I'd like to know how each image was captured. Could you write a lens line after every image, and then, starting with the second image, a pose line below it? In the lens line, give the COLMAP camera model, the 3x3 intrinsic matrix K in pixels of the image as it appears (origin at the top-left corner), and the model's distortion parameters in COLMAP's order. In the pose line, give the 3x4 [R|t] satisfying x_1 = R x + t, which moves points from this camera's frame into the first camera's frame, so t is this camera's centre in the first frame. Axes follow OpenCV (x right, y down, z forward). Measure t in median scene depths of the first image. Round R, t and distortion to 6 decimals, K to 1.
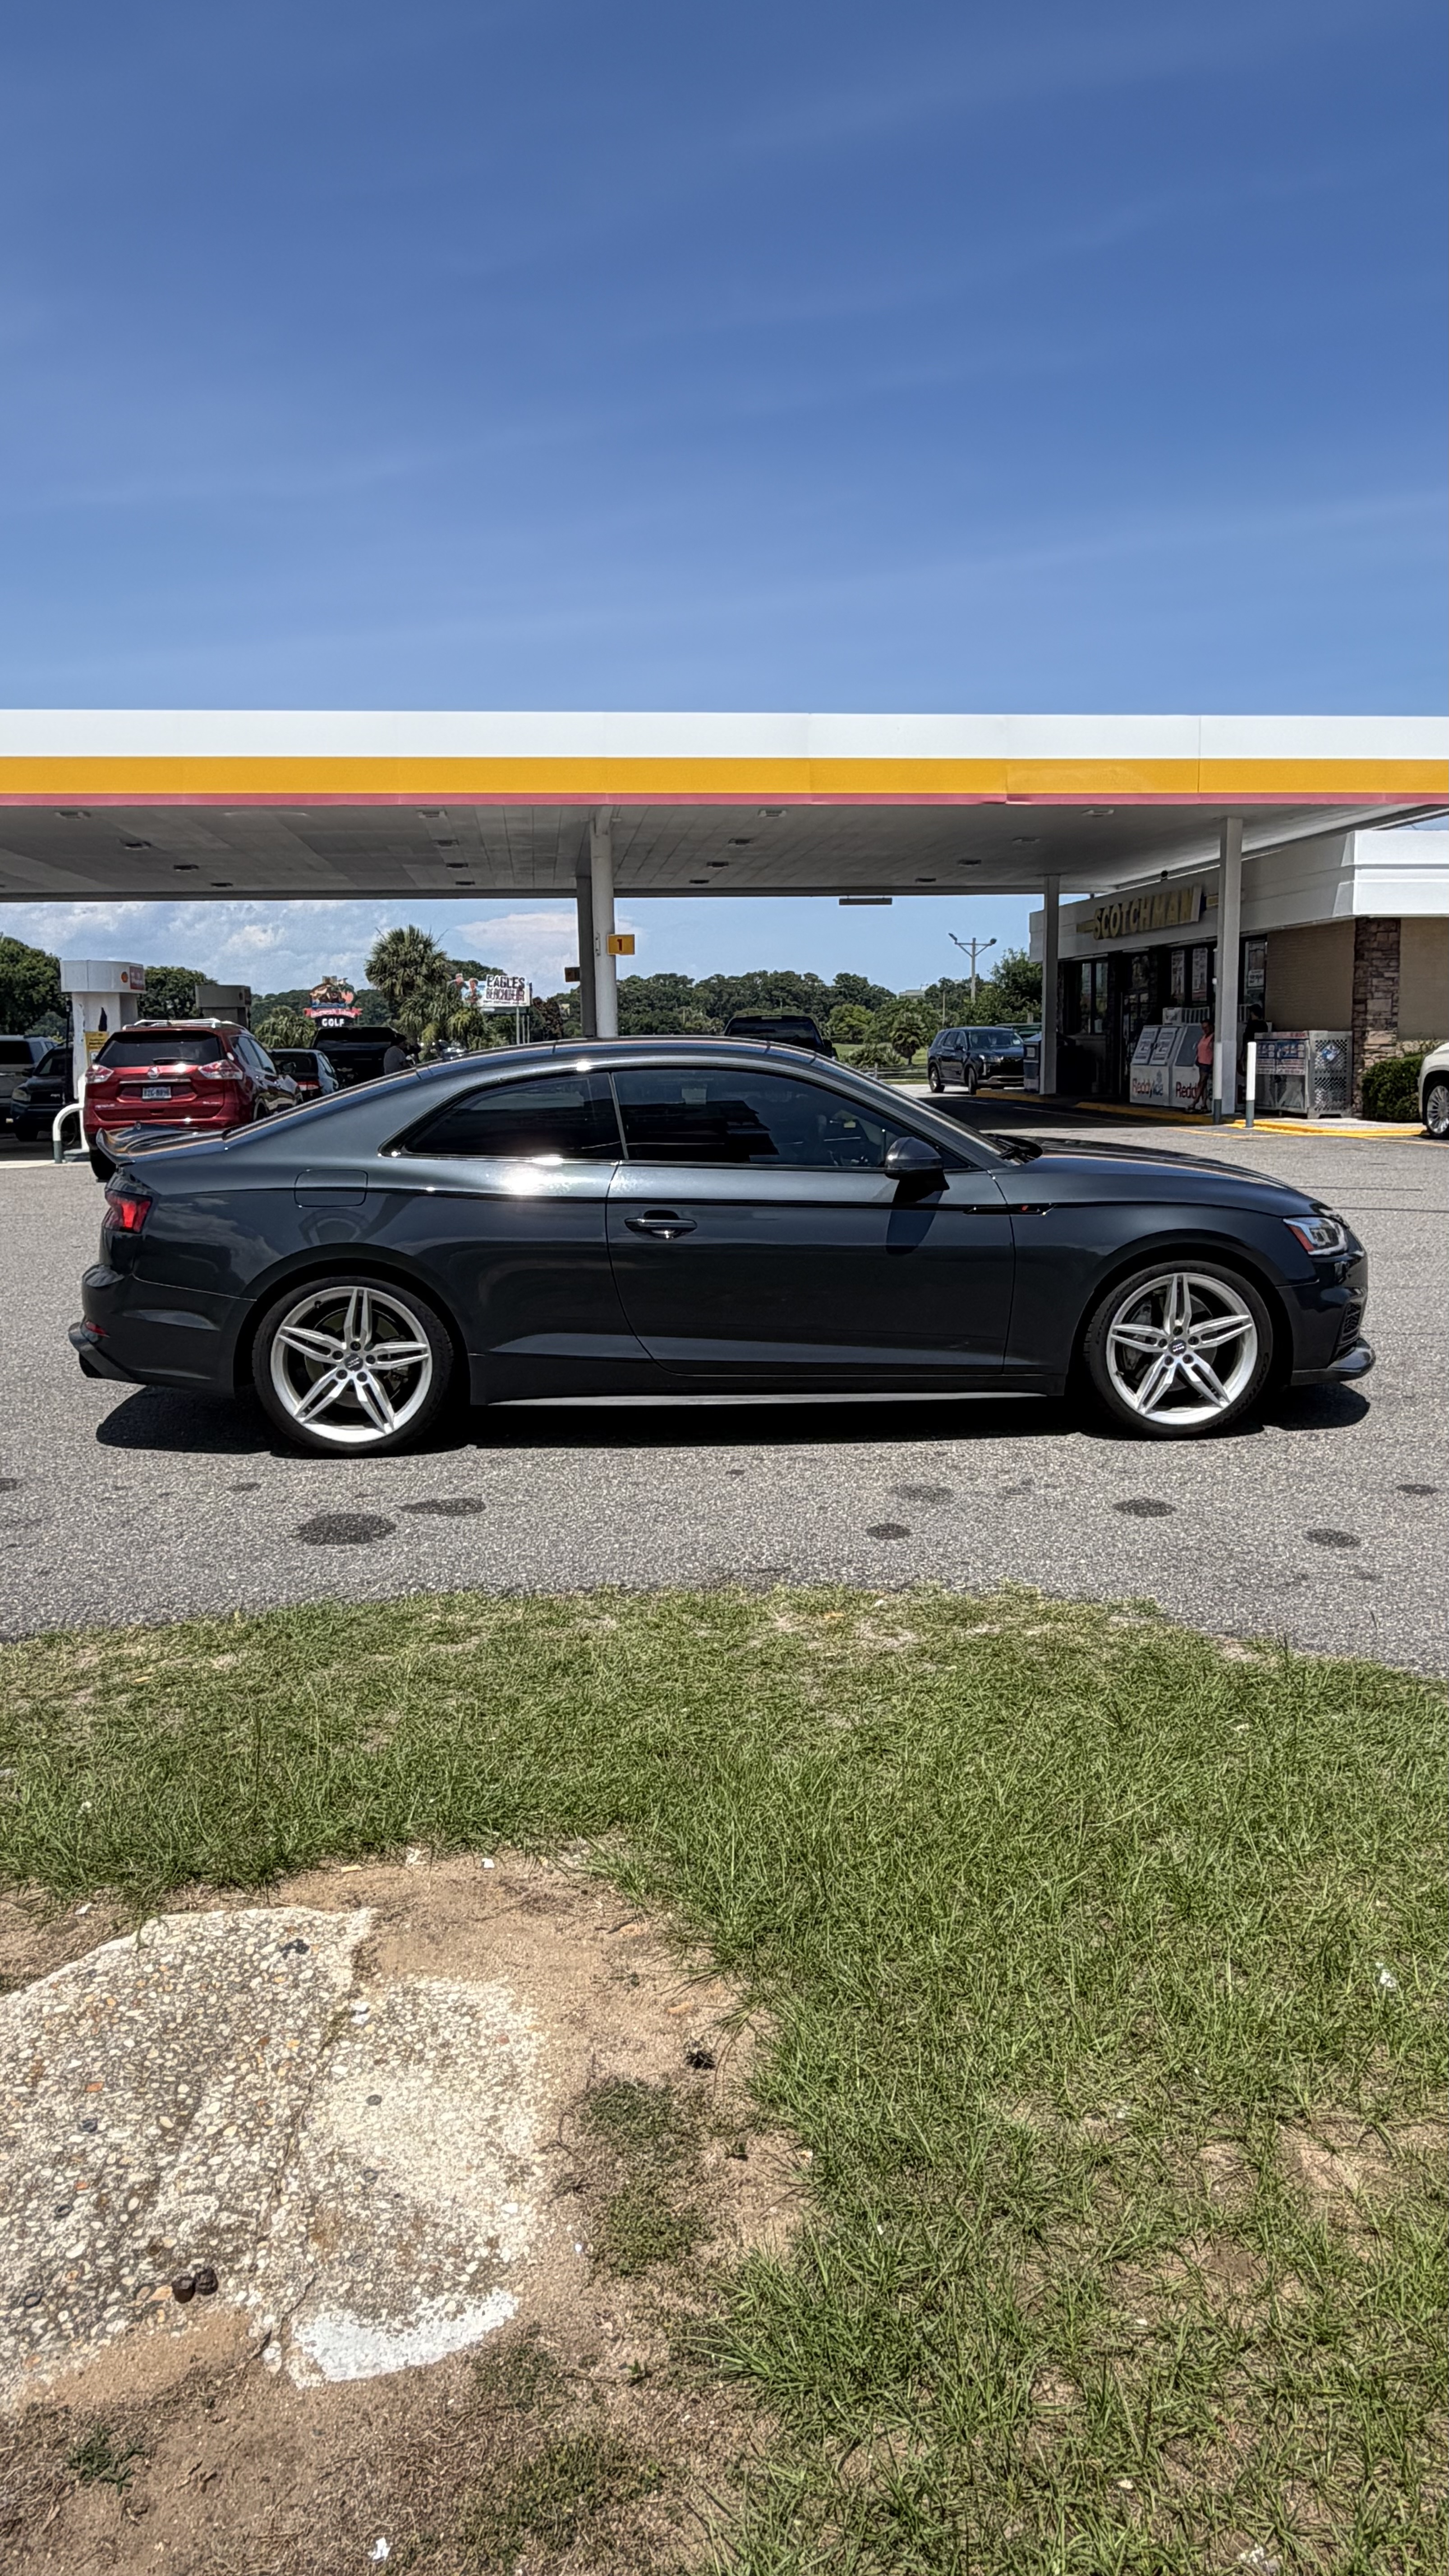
lens RADIAL K [[1635.3, 0, 727.6], [0, 1635.3, 1257.6], [0, 0, 1]] dist [-0.001468, -0.000093]
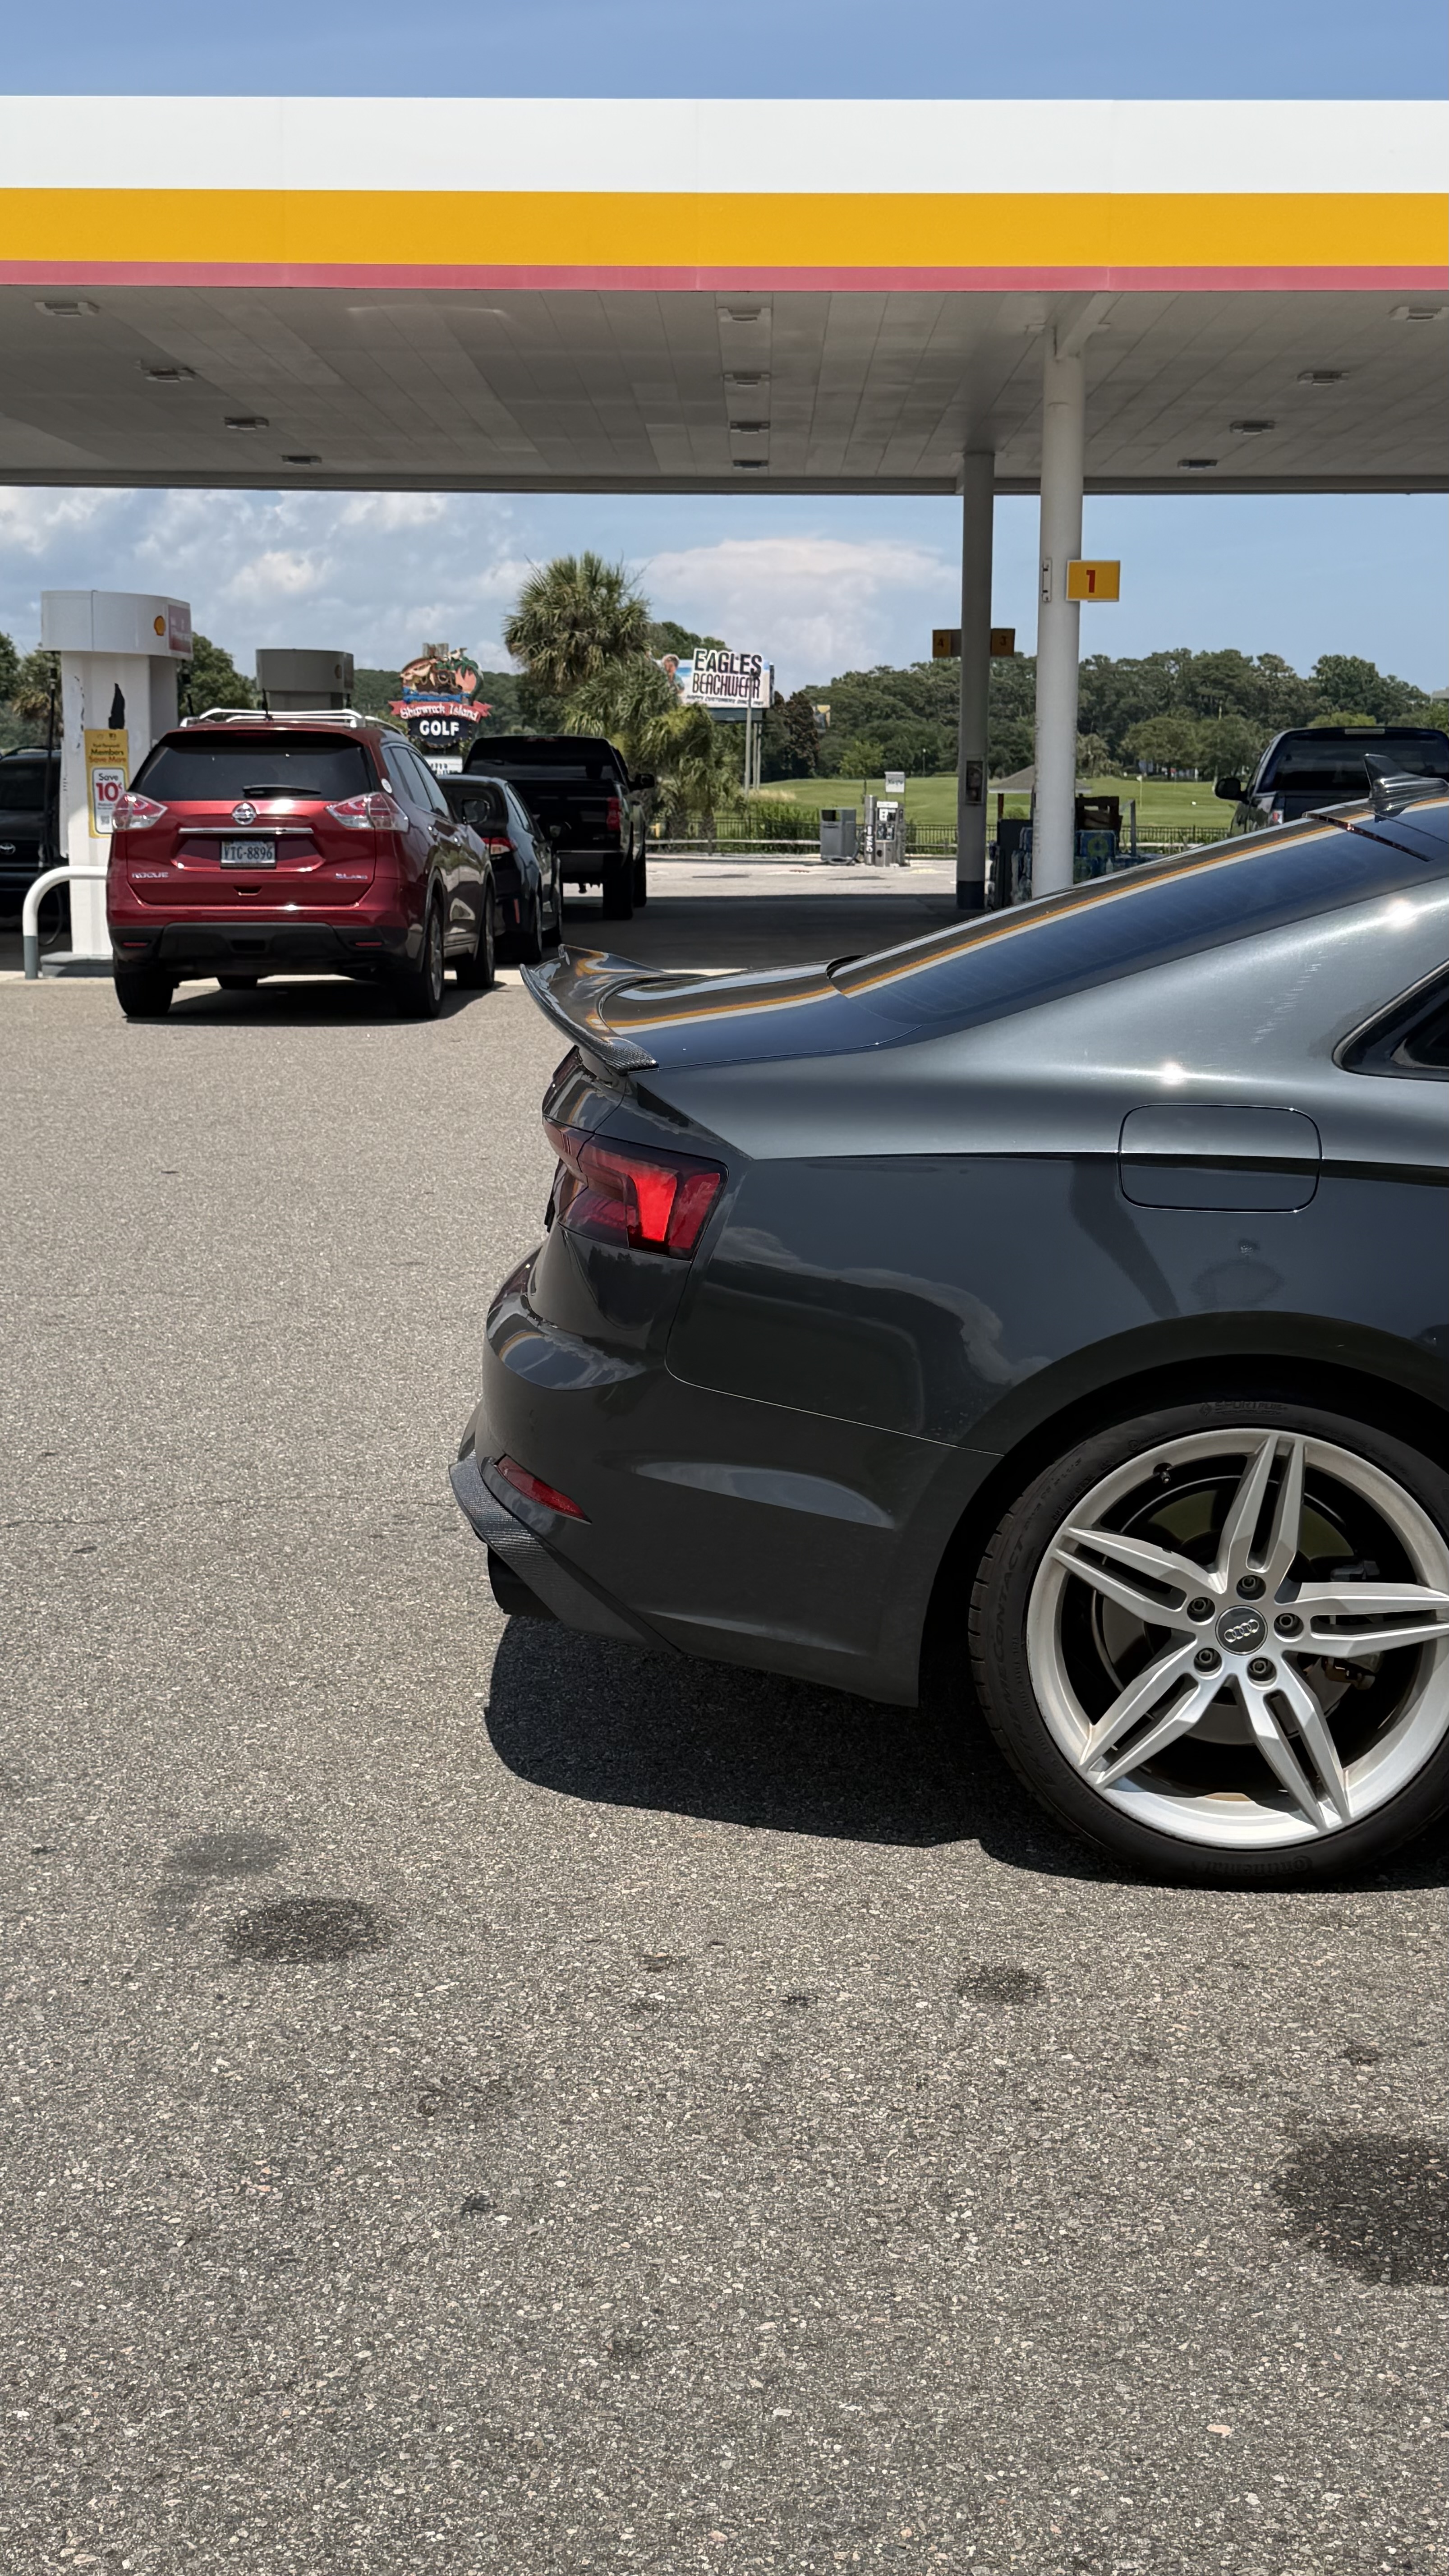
lens RADIAL K [[2855.7, 0, 724.5], [0, 2855.7, 1288.0], [0, 0, 1]] dist [0.204581, -0.493680]
pose [[0.992150, 0.043694, -0.117171, -0.076542], [-0.038388, 0.998149, 0.047162, -0.011007], [0.119015, -0.042294, 0.991991, 0.097326]]
